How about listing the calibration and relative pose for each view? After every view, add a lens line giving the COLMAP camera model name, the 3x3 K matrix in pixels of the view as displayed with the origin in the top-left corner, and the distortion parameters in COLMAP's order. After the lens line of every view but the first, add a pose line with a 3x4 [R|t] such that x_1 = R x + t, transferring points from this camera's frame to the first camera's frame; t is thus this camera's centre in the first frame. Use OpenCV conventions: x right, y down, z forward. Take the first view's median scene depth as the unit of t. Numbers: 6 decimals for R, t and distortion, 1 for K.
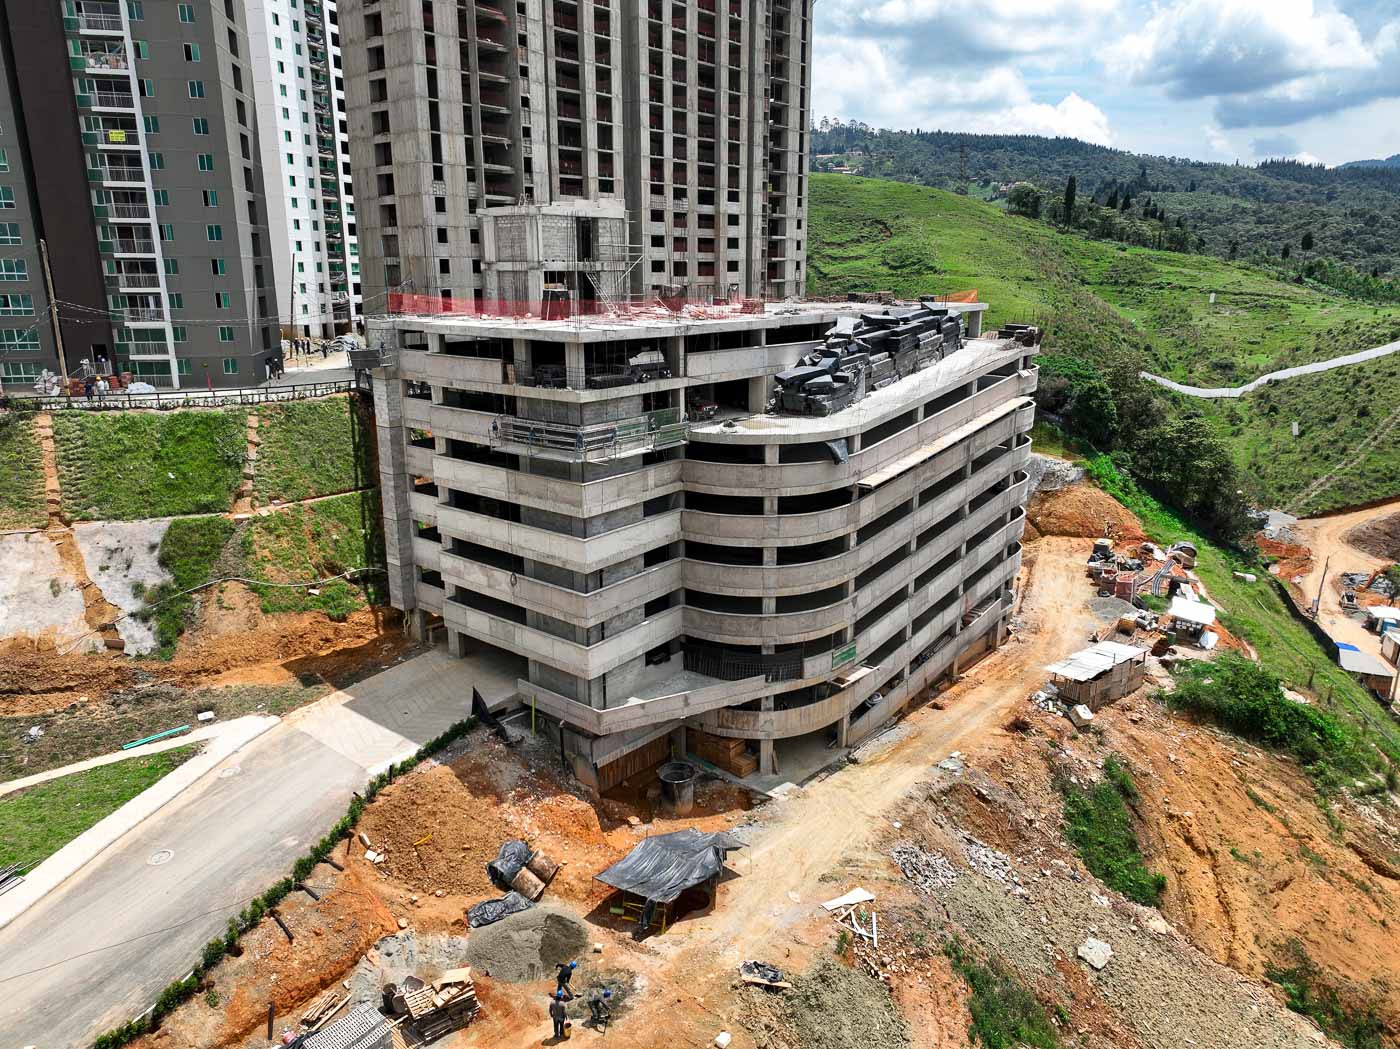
lens RADIAL K [[983.6, 0, 698.3], [0, 983.6, 519.6], [0, 0, 1]] dist [-0.006507, 0.020977]
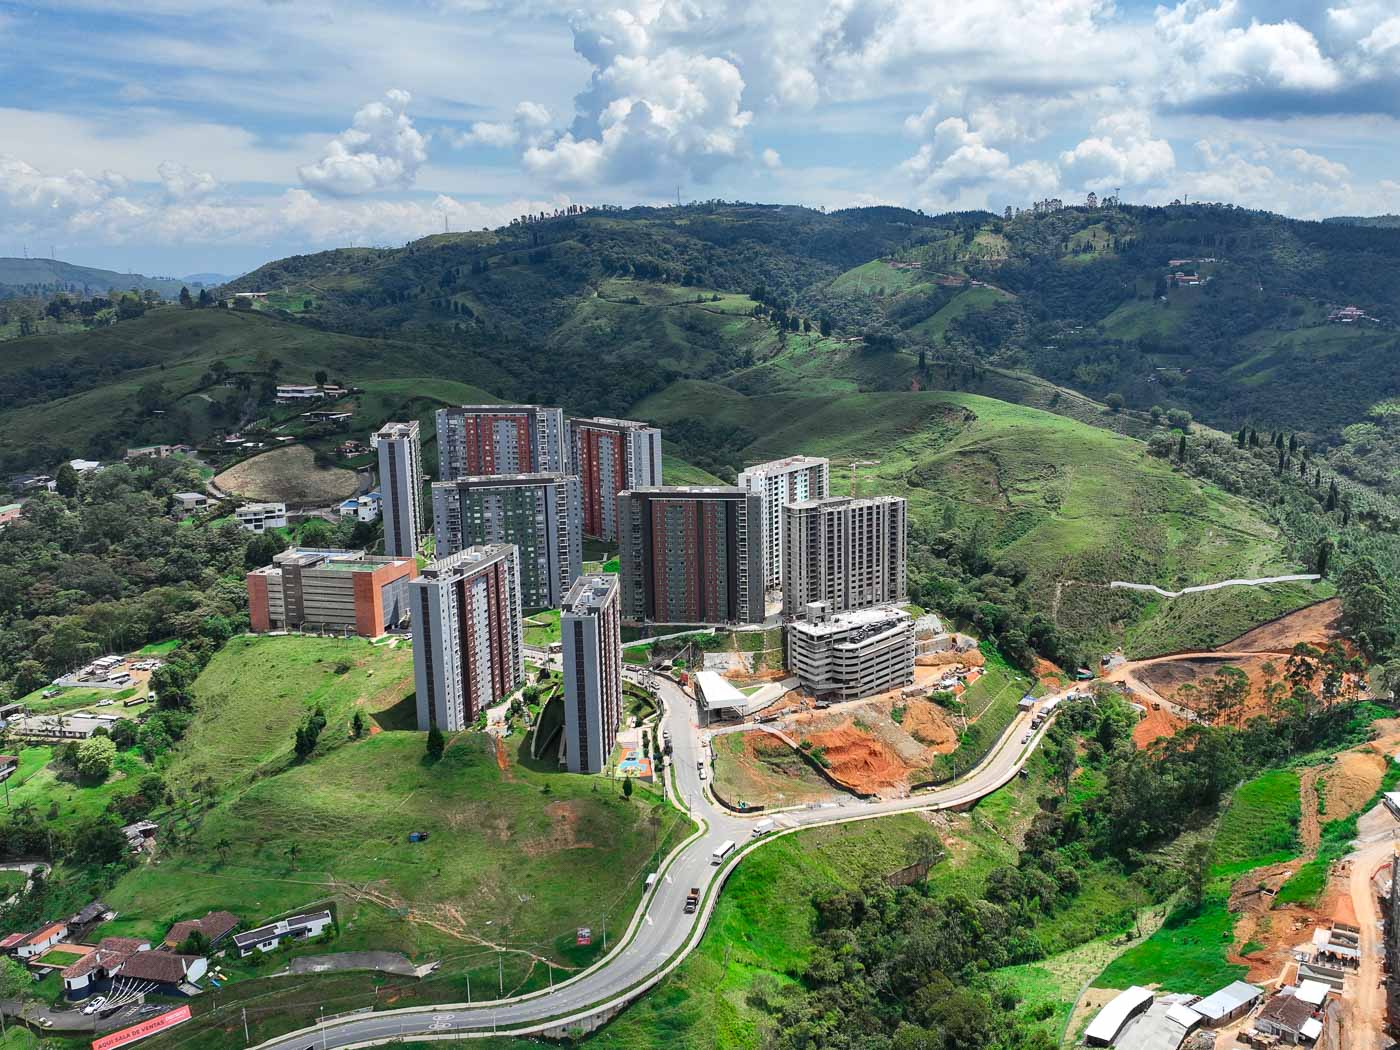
lens RADIAL K [[1245.3, 0, 811.8], [0, 1245.3, 520.0], [0, 0, 1]] dist [0.005033, -0.014561]
pose [[0.969438, 0.044469, -0.241271, 1.122722], [-0.056030, 0.997576, -0.041266, -0.355280], [0.238852, 0.053523, 0.969580, -4.421133]]
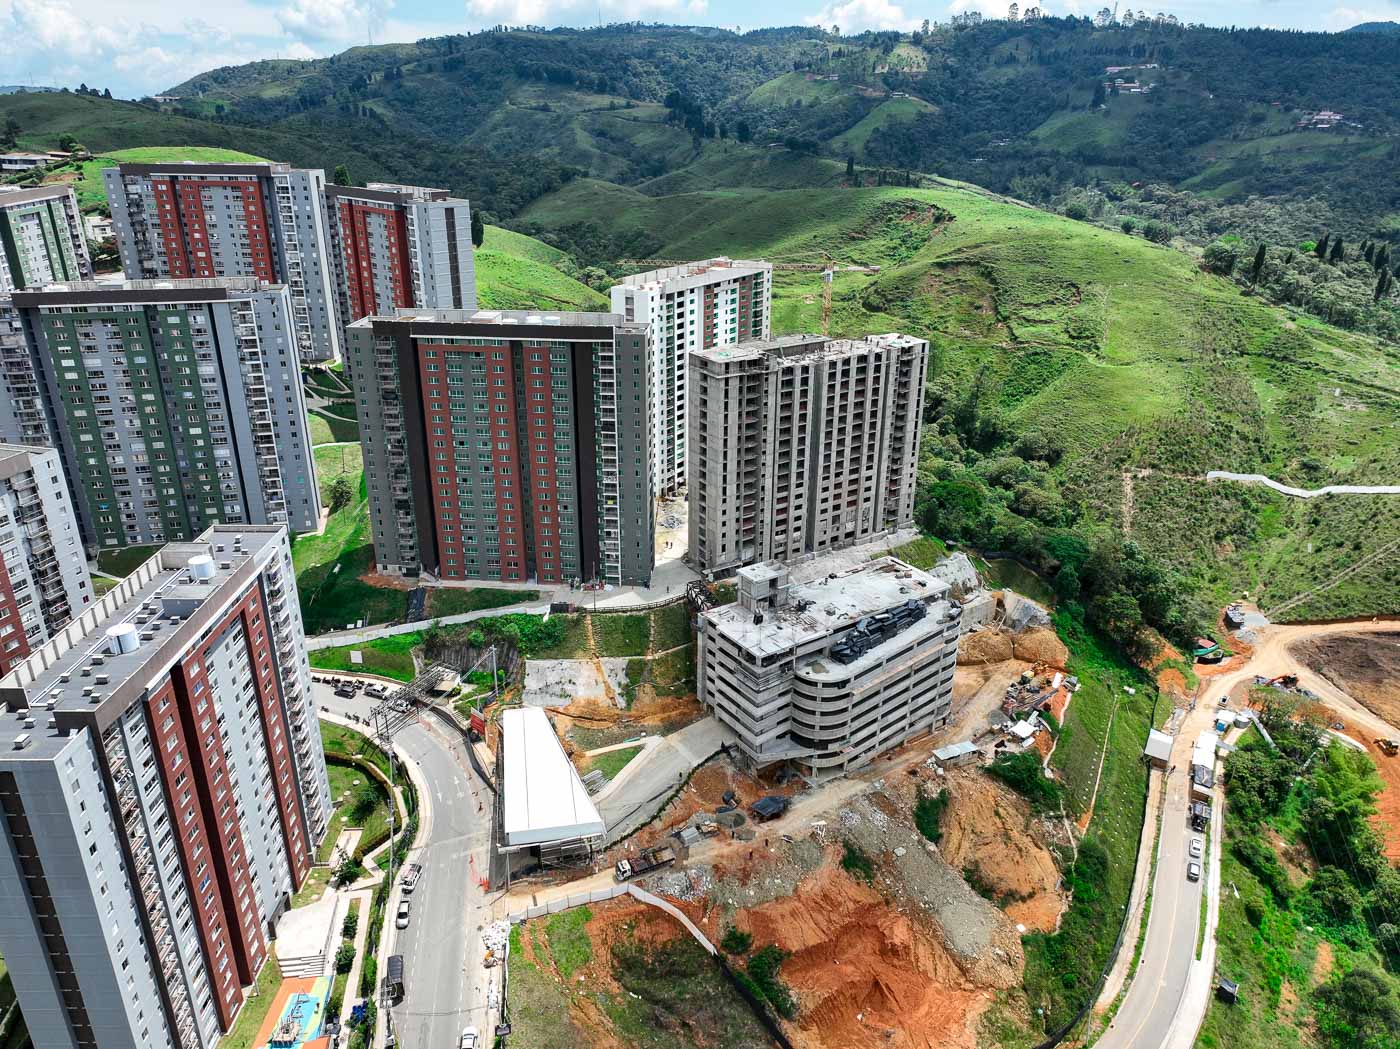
lens RADIAL K [[983.6, 0, 696.8], [0, 983.6, 521.7], [0, 0, 1]] dist [-0.006507, 0.020977]
pose [[0.963223, 0.109010, -0.245599, 0.240975], [-0.073256, 0.985923, 0.150301, -0.600405], [0.258526, -0.126781, 0.957649, -1.201454]]
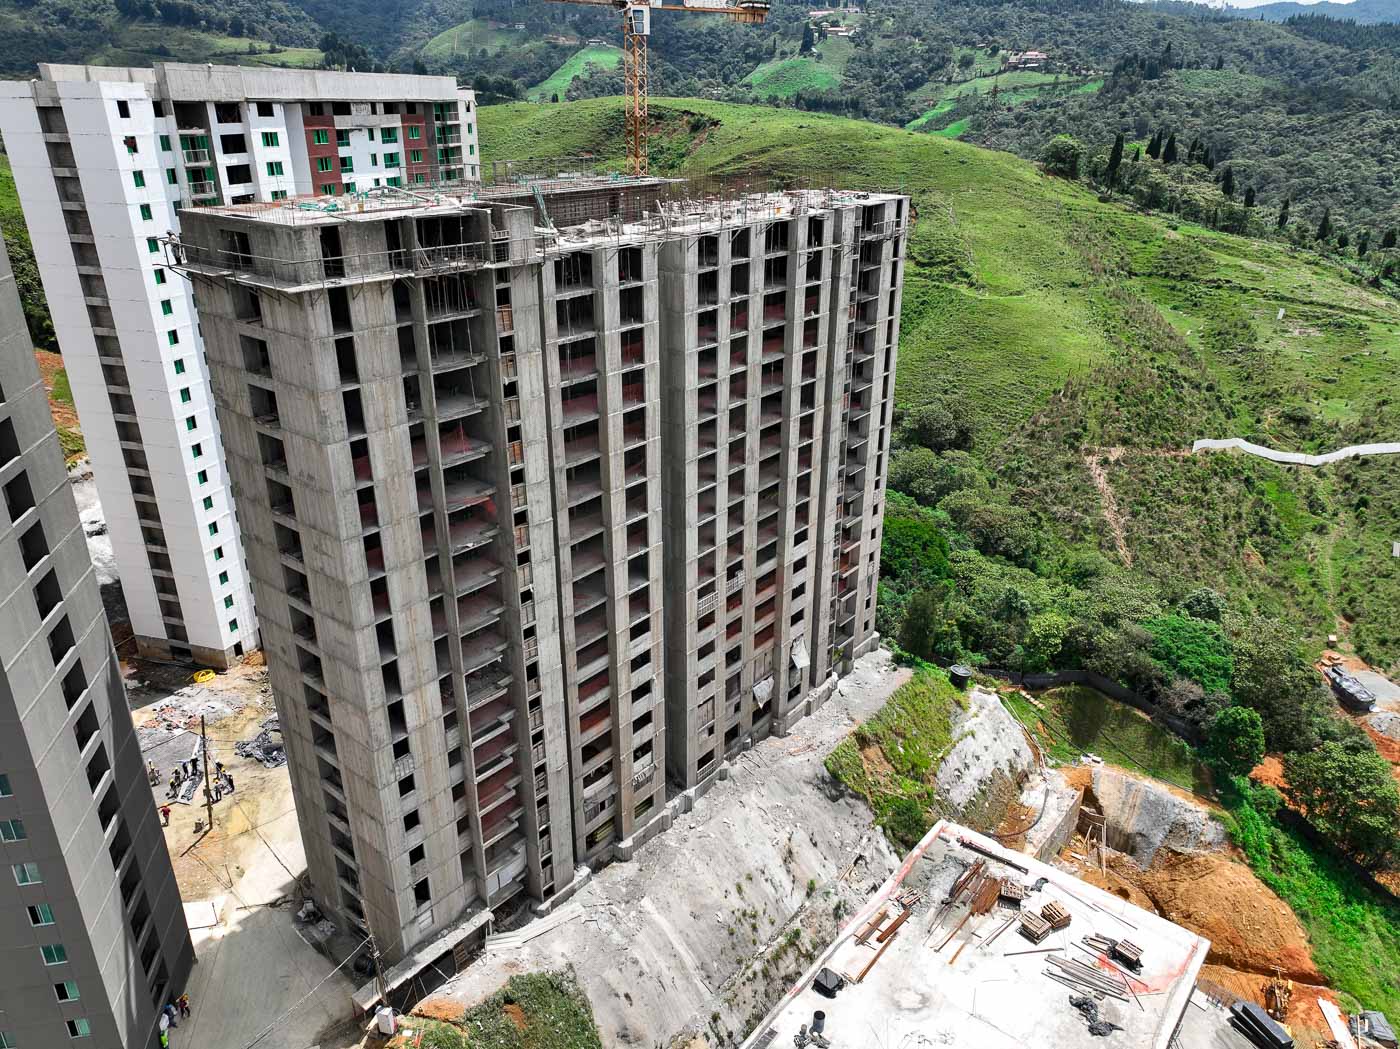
lens RADIAL K [[983.6, 0, 697.7], [0, 983.6, 520.0], [0, 0, 1]] dist [-0.006507, 0.020977]
pose [[0.999780, -0.006254, 0.020022, -0.069756], [0.003150, 0.988456, 0.151478, -0.553617], [-0.020738, -0.151382, 0.988258, 0.329293]]
